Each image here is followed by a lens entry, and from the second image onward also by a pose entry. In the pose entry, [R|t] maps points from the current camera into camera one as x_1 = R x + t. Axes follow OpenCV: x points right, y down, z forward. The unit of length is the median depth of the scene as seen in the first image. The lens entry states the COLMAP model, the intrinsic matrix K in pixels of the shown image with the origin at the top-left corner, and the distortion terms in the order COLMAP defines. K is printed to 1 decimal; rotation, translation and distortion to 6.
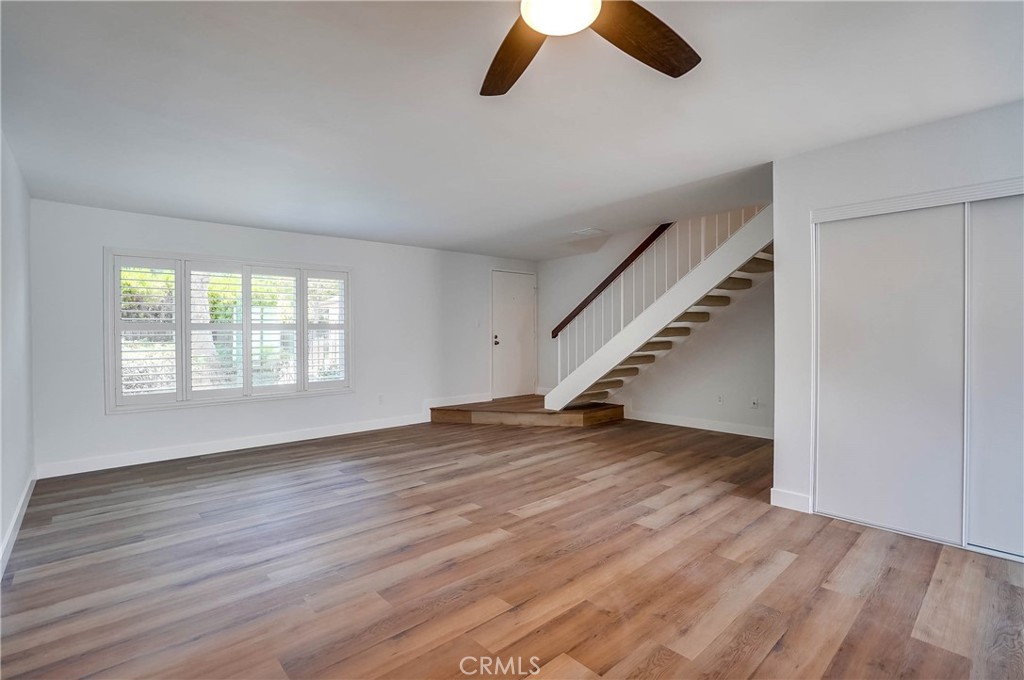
lens RADIAL K [[479.4, 0, 510.0], [0, 479.4, 336.9], [0, 0, 1]] dist [-0.061238, 0.025967]
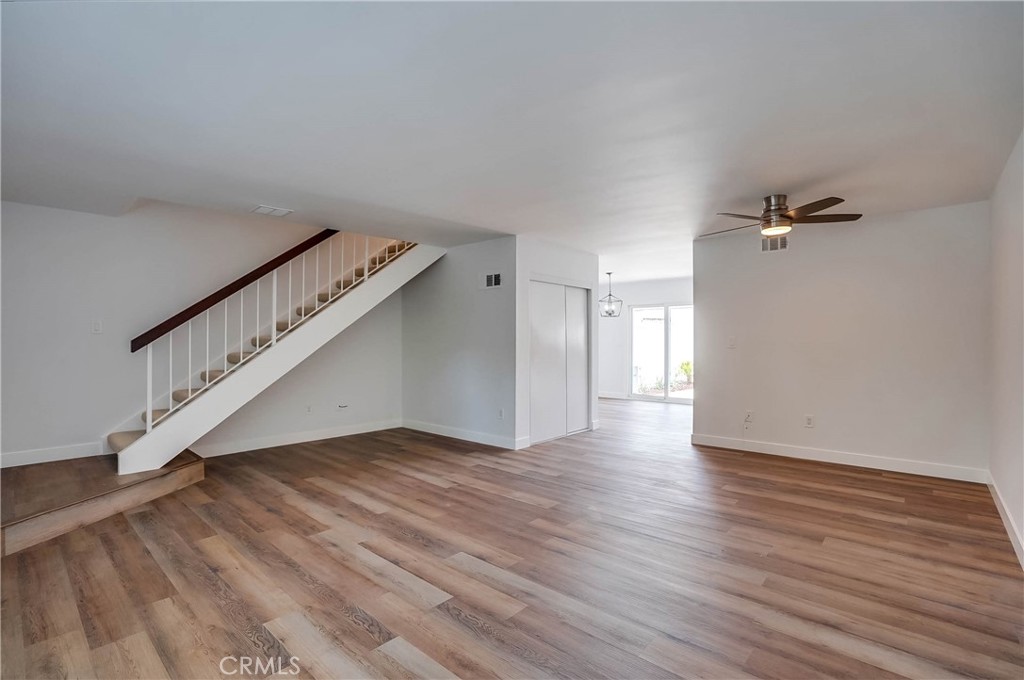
lens RADIAL K [[479.4, 0, 510.0], [0, 479.4, 336.9], [0, 0, 1]] dist [-0.061238, 0.025967]
pose [[-0.091197, 0.012726, 0.995752, -0.849922], [0.016863, 0.999795, -0.011233, -0.004303], [-0.995690, 0.015767, -0.091393, 0.941901]]
